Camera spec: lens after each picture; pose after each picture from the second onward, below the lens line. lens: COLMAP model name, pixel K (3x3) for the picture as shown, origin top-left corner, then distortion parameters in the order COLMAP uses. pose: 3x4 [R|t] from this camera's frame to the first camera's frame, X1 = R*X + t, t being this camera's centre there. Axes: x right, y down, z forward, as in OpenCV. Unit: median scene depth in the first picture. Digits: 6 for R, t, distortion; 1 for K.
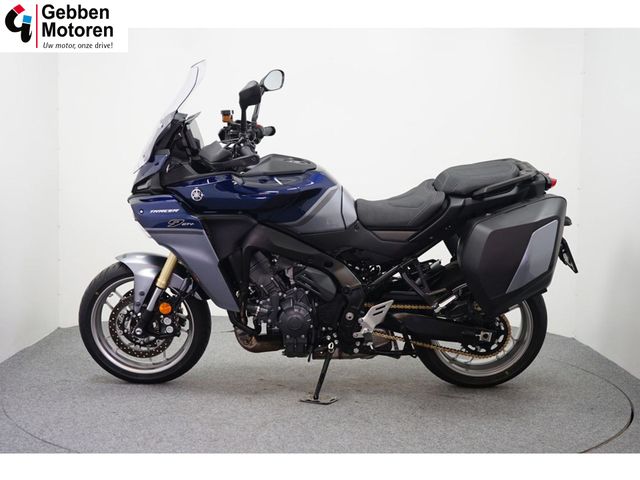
lens RADIAL K [[913.4, 0, 319.9], [0, 913.4, 239.3], [0, 0, 1]] dist [0.019238, 0.000000]
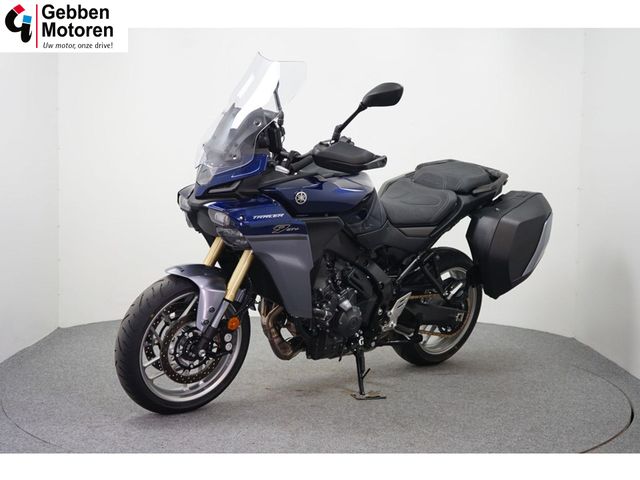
lens RADIAL K [[913.4, 0, 320.0], [0, 913.4, 241.4], [0, 0, 1]] dist [0.019238, 0.000000]
pose [[0.763351, -0.053395, 0.643774, -0.687560], [0.046191, 0.998539, 0.028049, -0.027520], [-0.644331, 0.008325, 0.764702, 0.251214]]
